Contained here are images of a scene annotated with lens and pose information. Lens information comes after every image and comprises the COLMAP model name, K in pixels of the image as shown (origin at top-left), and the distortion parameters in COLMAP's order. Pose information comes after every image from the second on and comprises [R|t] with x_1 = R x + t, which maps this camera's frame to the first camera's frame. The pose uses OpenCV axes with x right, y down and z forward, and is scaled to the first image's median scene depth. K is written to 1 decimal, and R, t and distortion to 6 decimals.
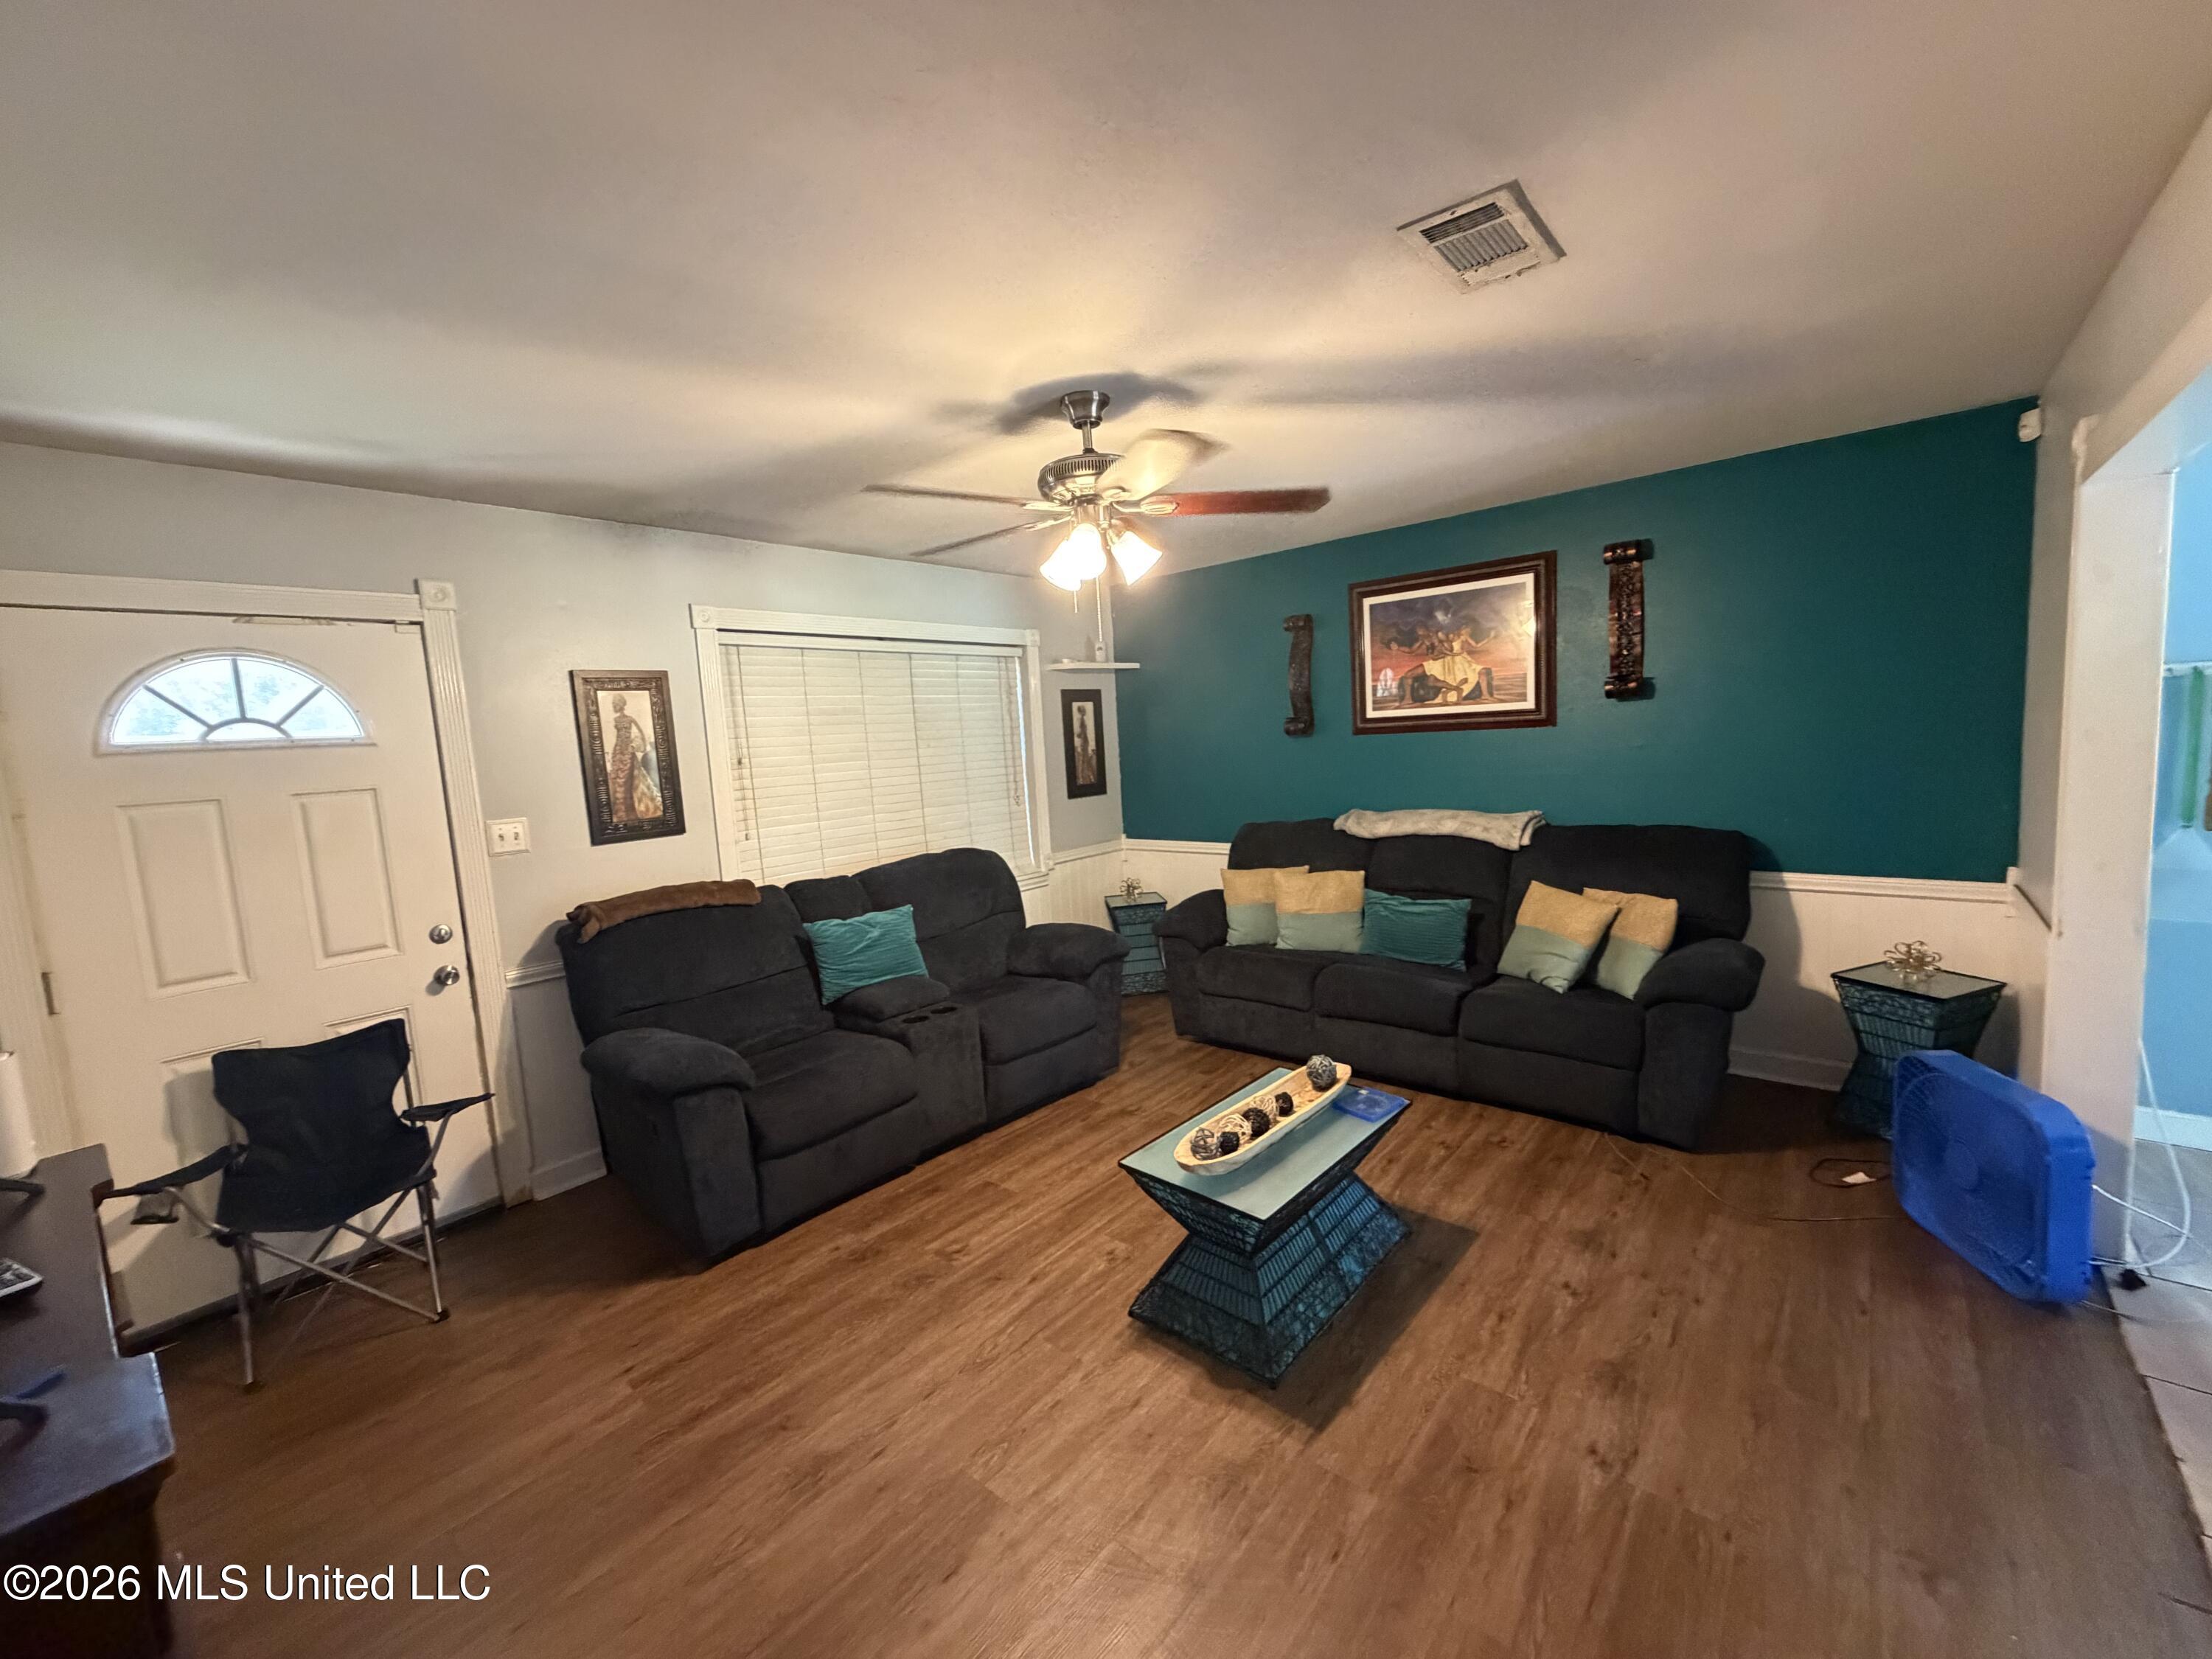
lens RADIAL K [[882.8, 0, 1101.3], [0, 882.8, 829.4], [0, 0, 1]] dist [-0.000053, 0.000389]
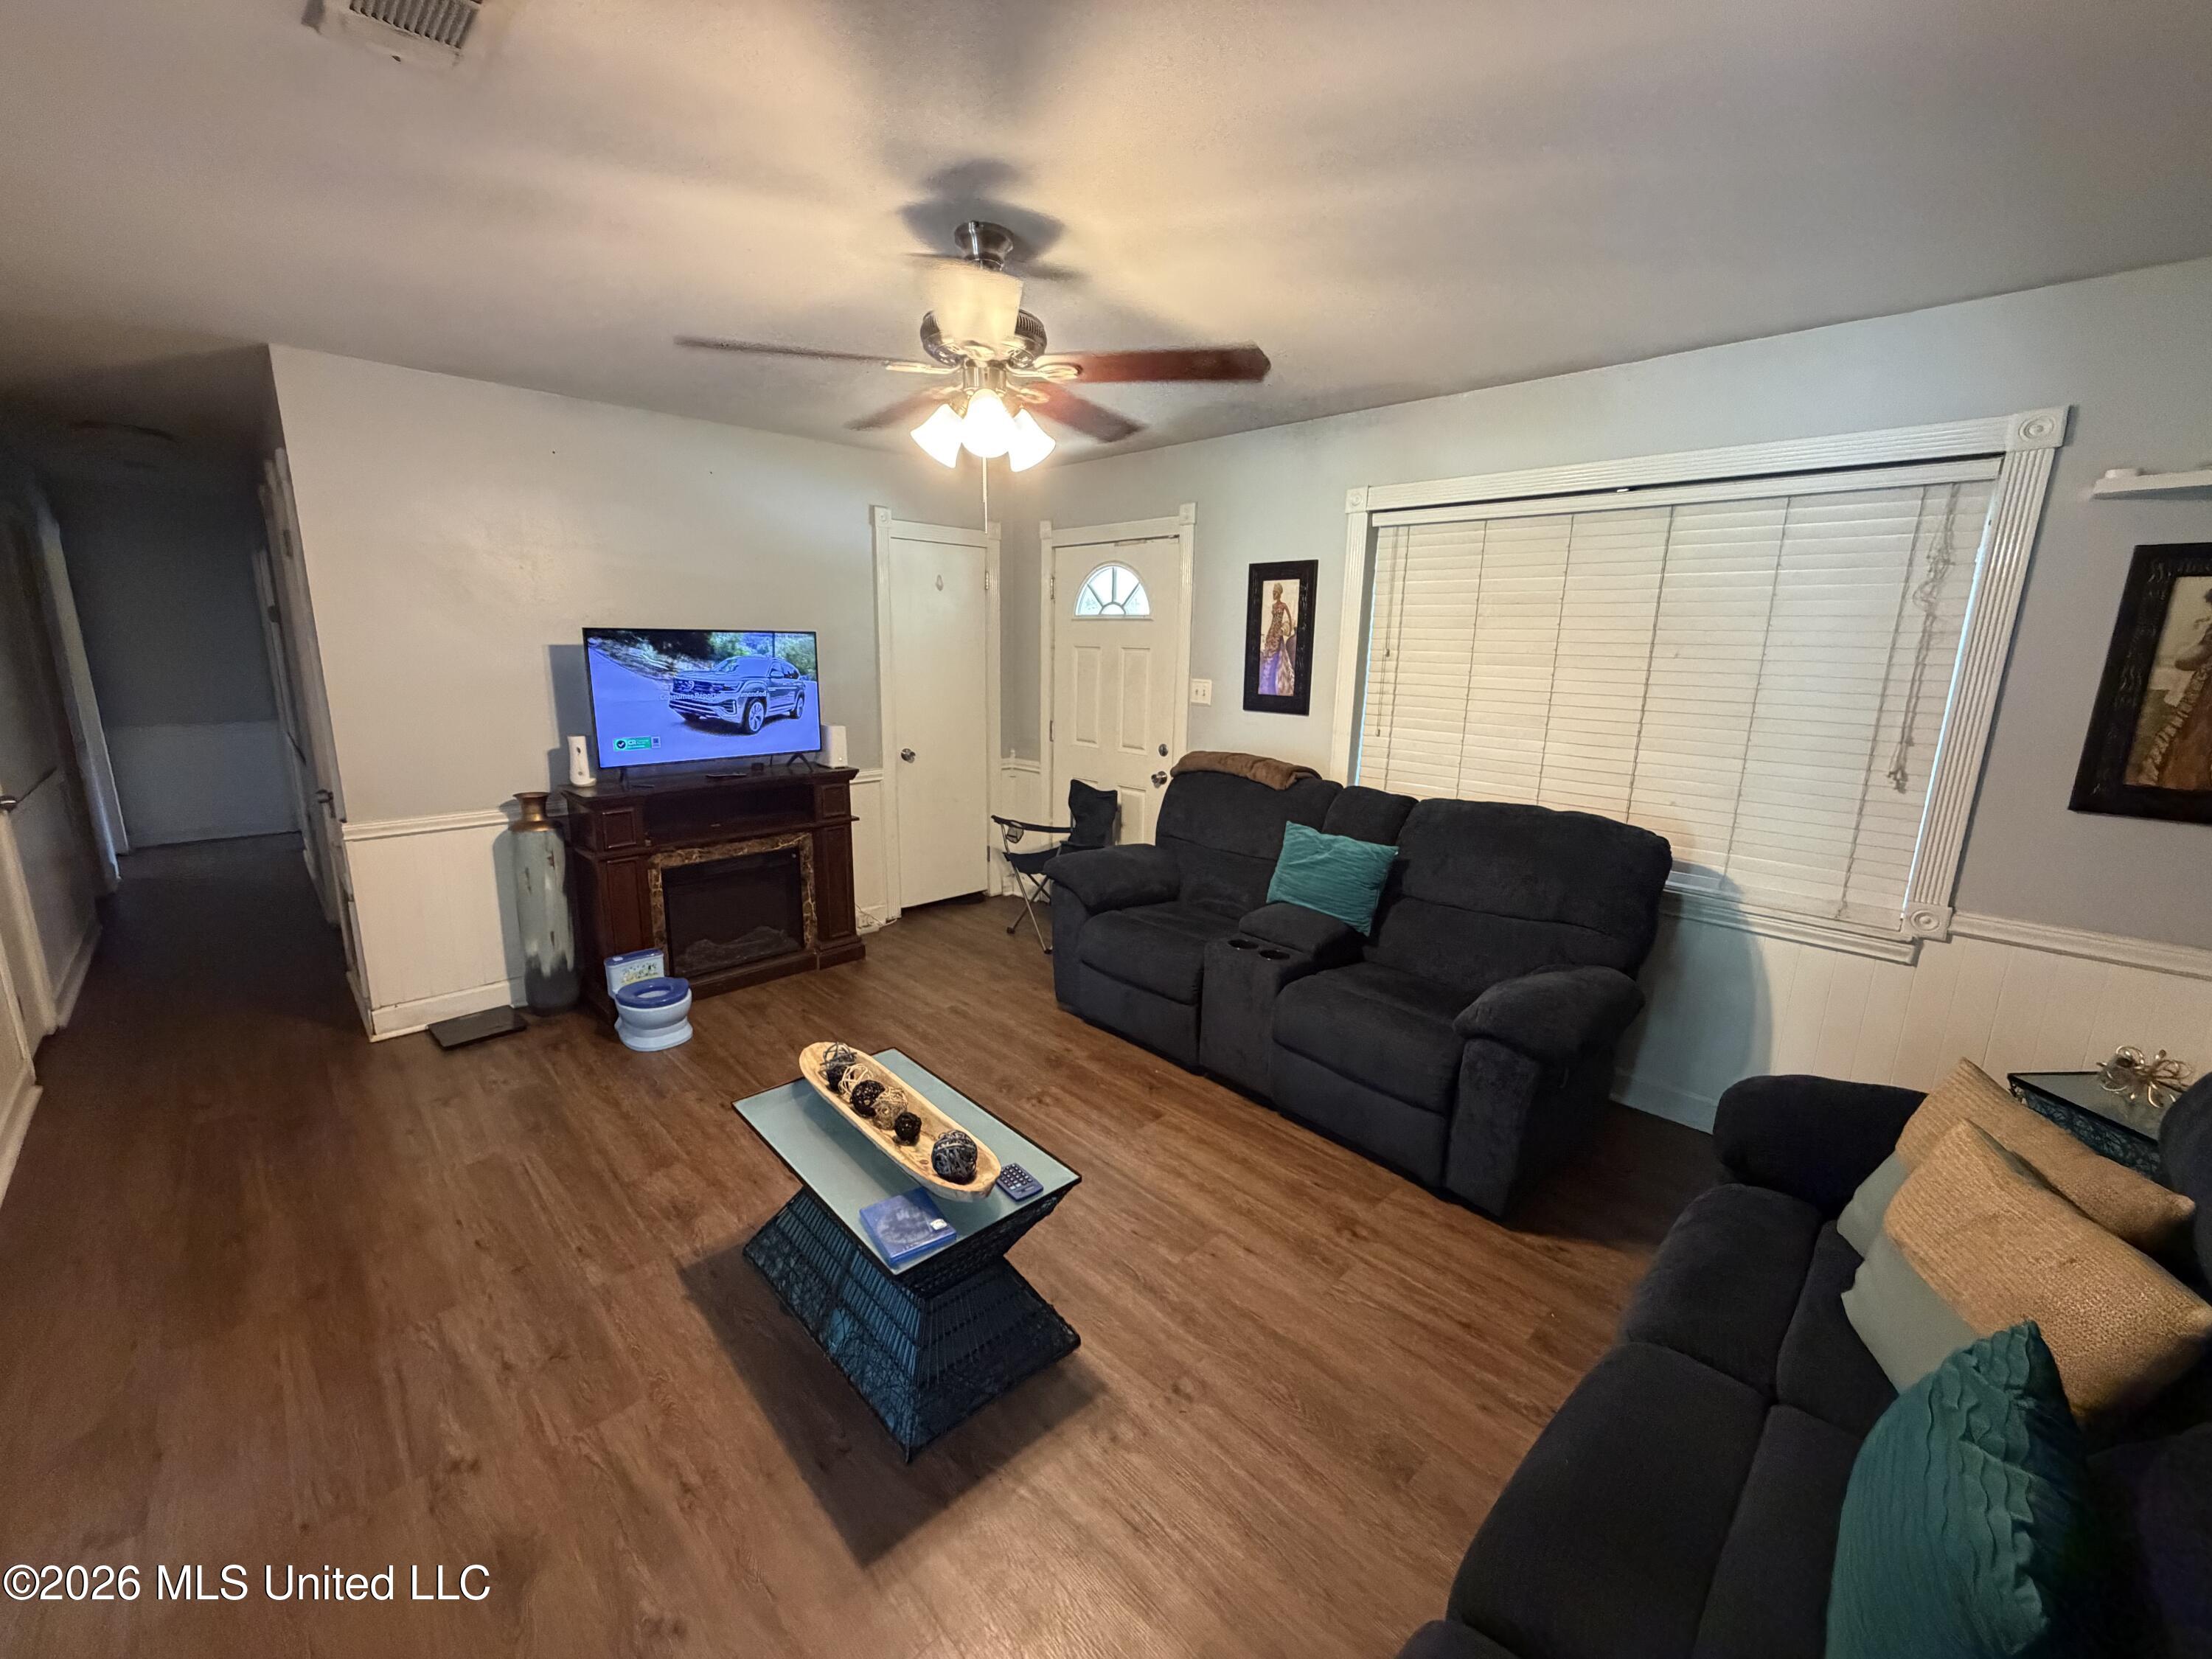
lens RADIAL K [[882.8, 0, 1098.5], [0, 882.8, 826.7], [0, 0, 1]] dist [-0.000053, 0.000389]
pose [[-0.090243, 0.264734, -0.960090, 0.773876], [-0.119794, 0.954138, 0.274353, -0.162687], [0.988689, 0.139771, -0.054391, 1.030094]]
